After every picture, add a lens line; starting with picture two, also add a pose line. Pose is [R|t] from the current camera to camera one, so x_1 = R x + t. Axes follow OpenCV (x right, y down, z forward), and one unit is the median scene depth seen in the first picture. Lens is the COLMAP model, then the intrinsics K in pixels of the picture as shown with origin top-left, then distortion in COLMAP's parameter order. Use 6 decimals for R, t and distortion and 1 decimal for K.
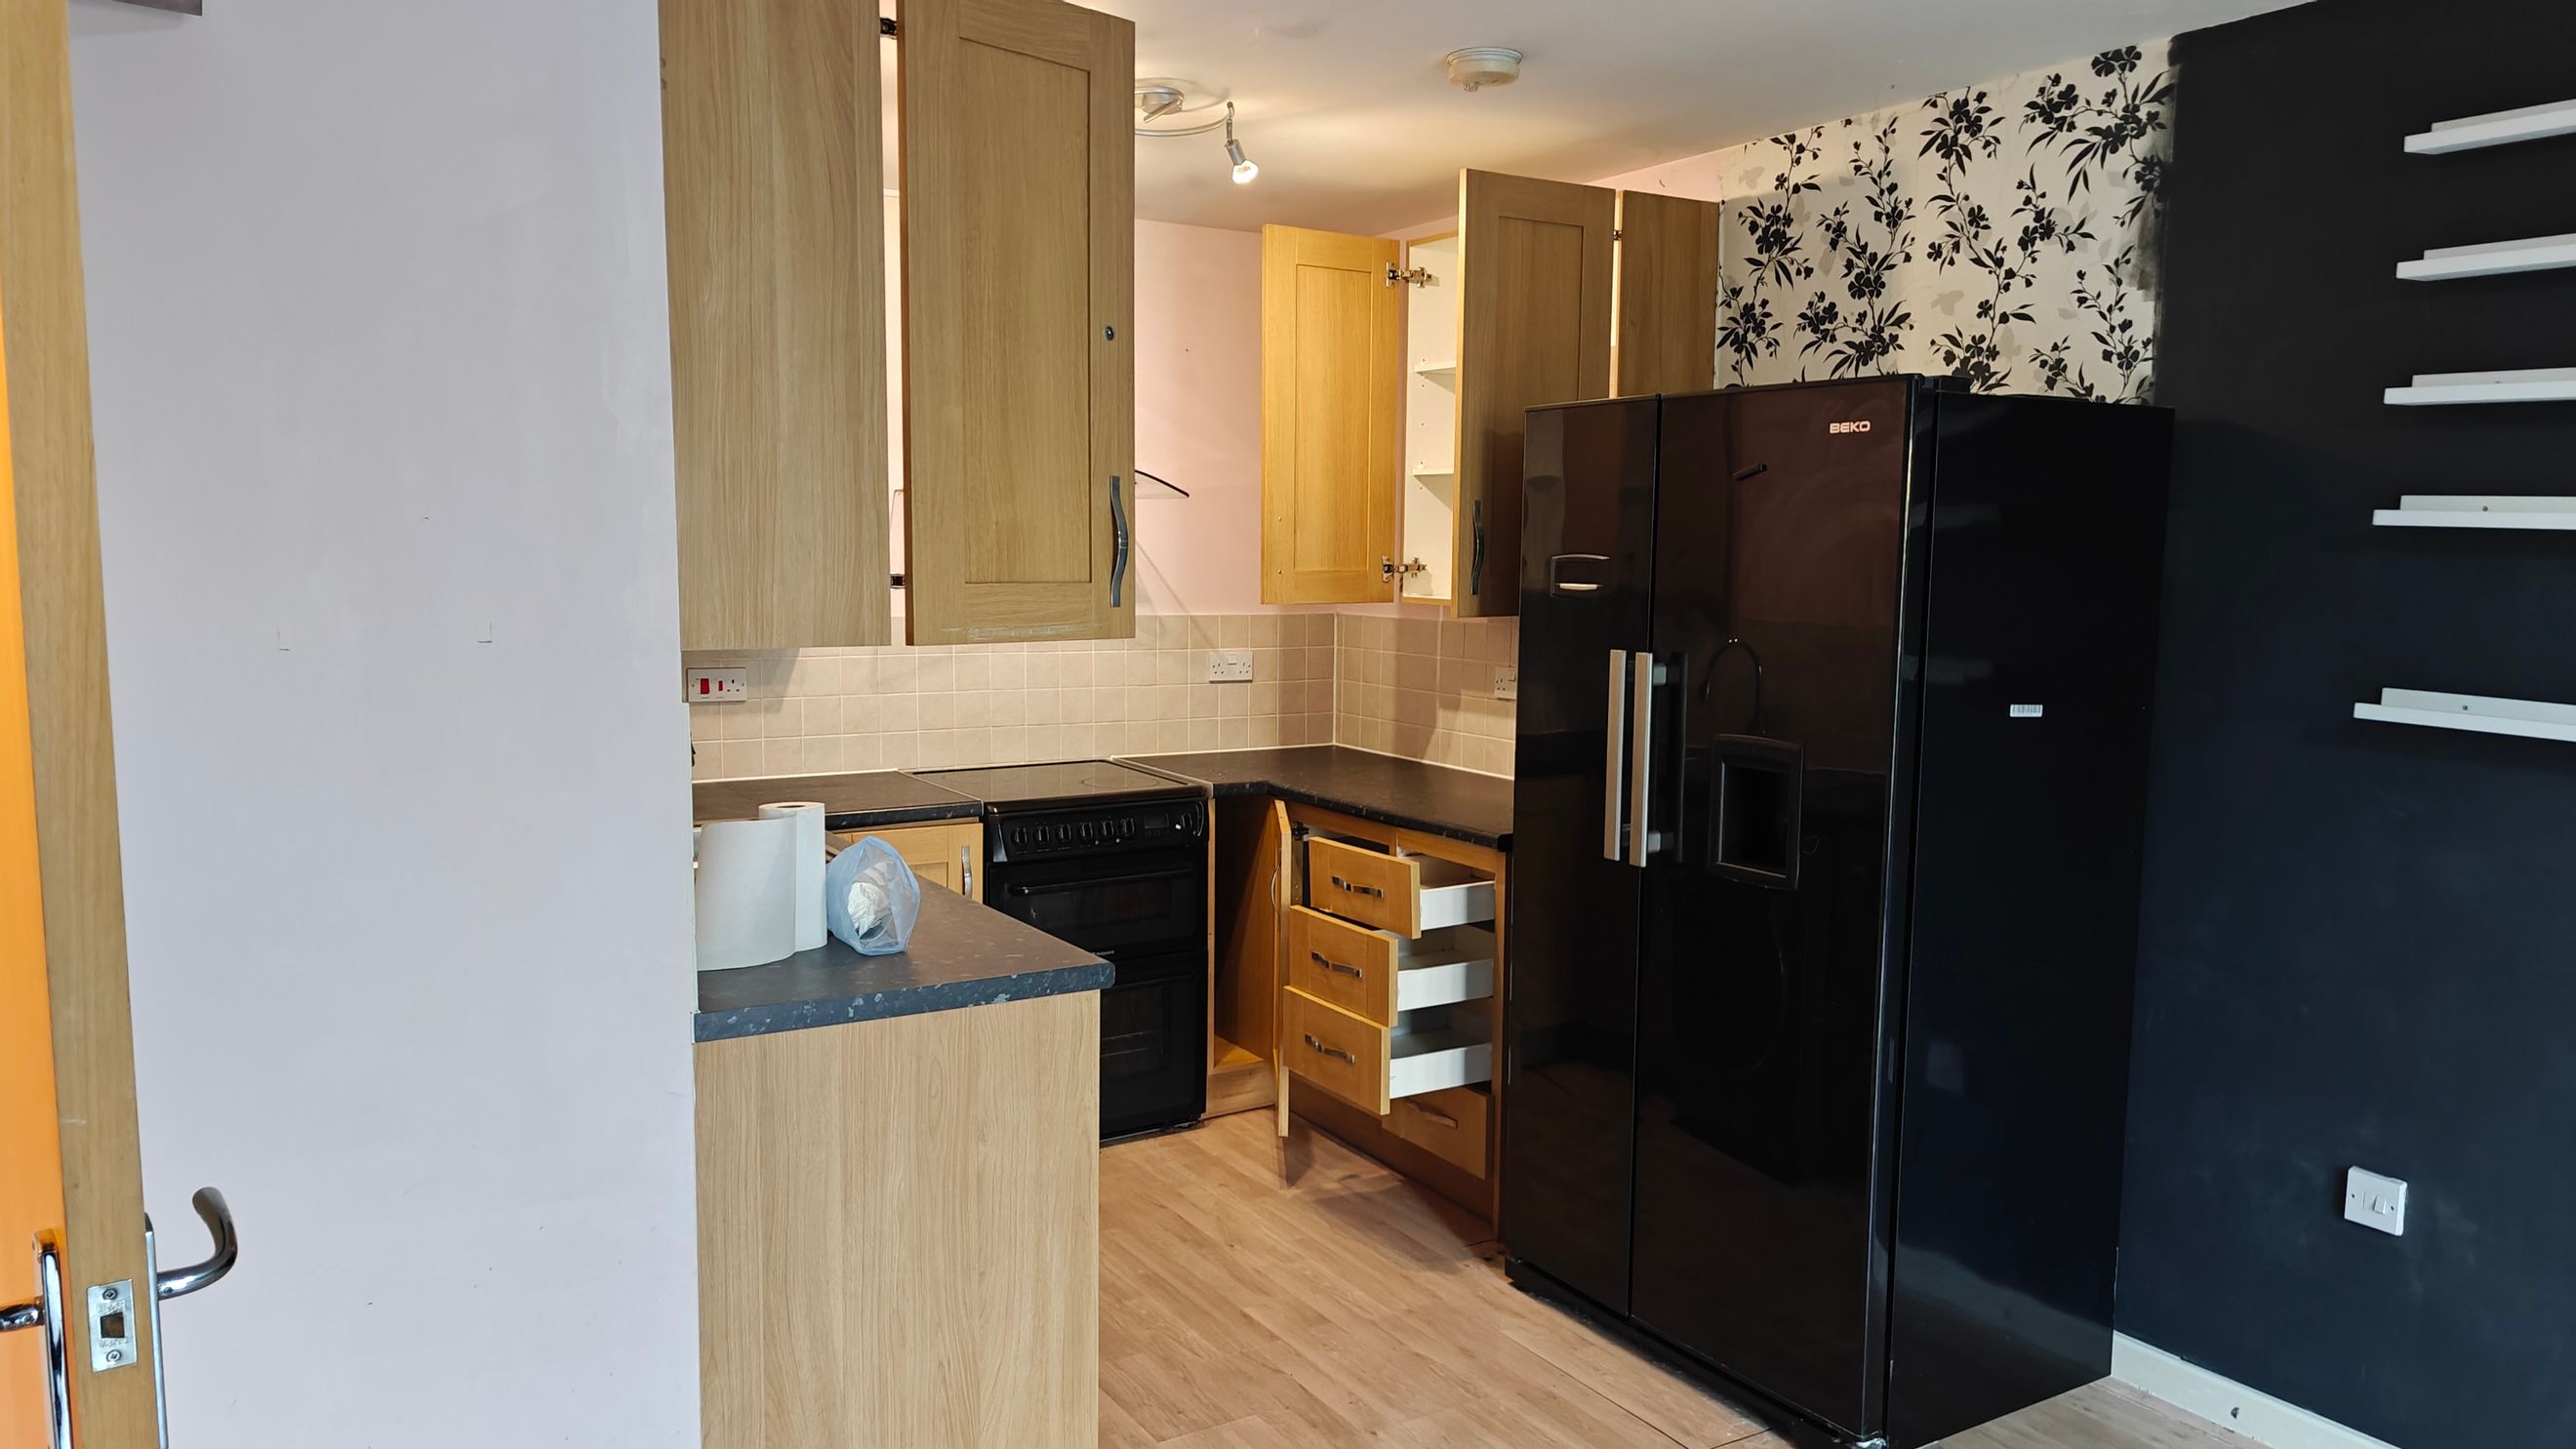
lens RADIAL K [[1774.8, 0, 1270.2], [0, 1774.8, 738.7], [0, 0, 1]] dist [0.045248, -0.000692]
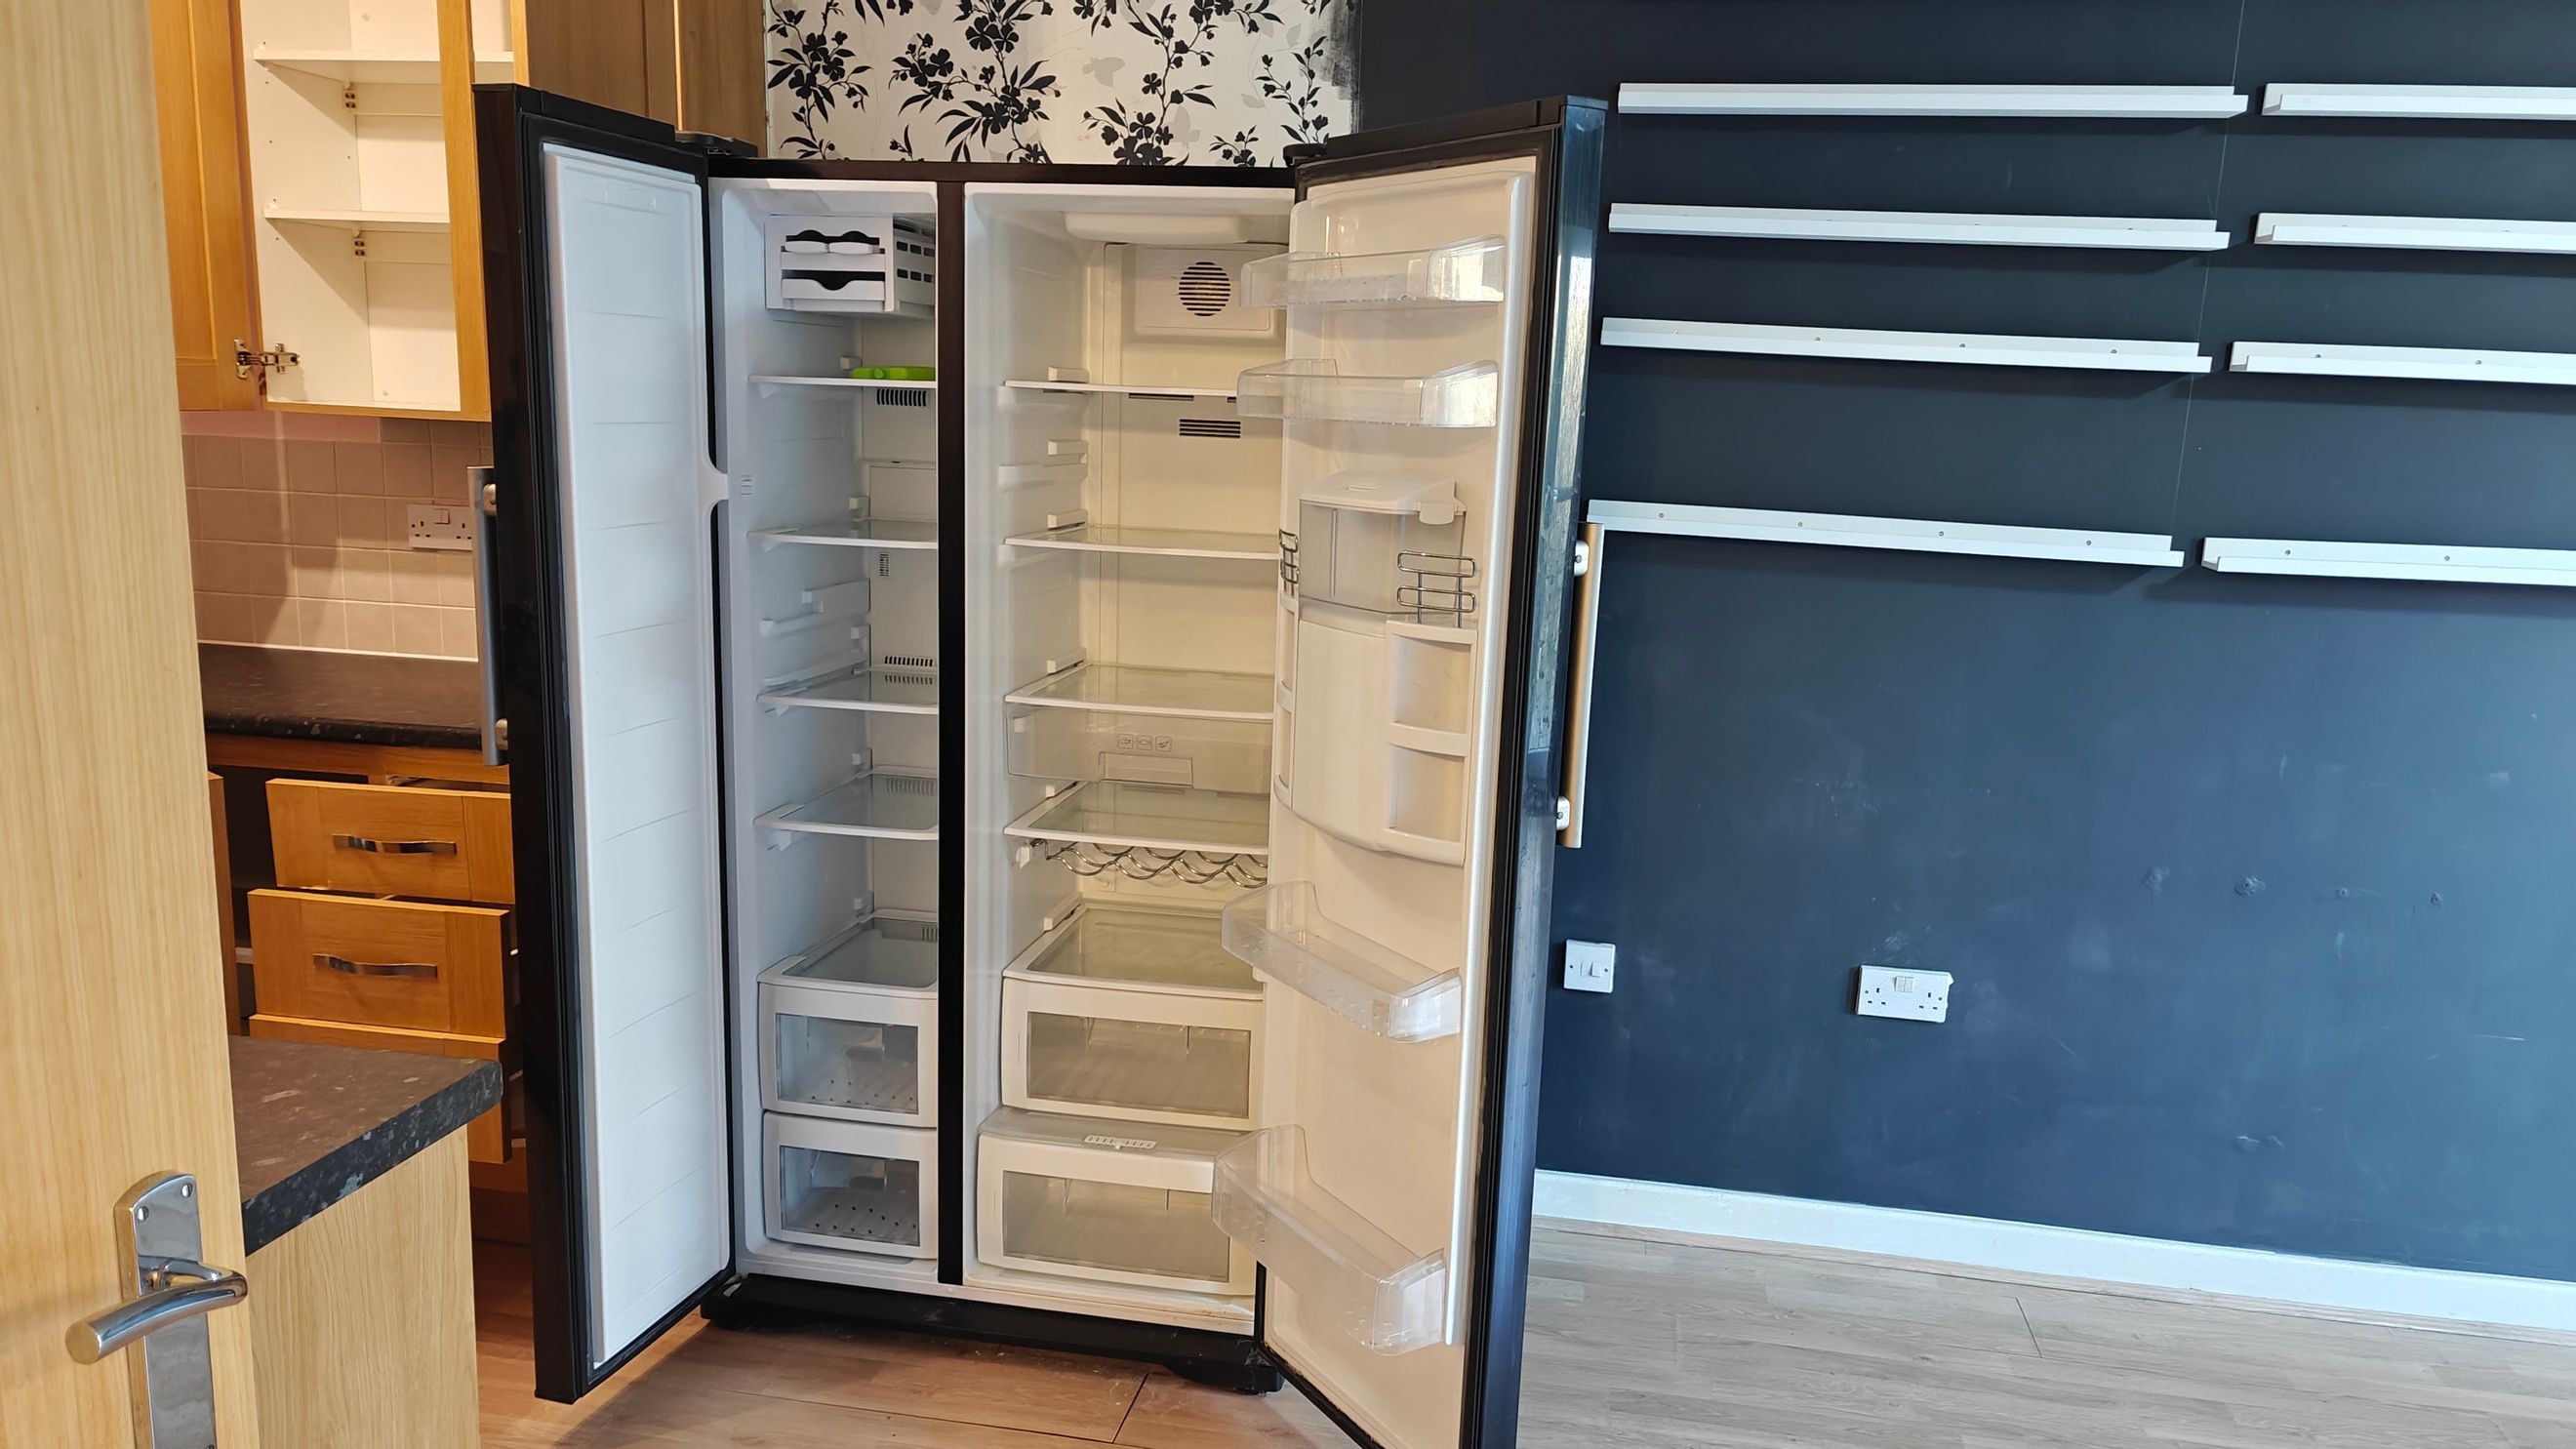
lens RADIAL K [[1799.7, 0, 1288.0], [0, 1799.7, 724.5], [0, 0, 1]] dist [0.045503, 0.000348]
pose [[0.669485, -0.121598, 0.732805, -0.238690], [0.055237, 0.991929, 0.114132, -0.021894], [-0.740769, -0.035932, 0.670798, 0.316215]]
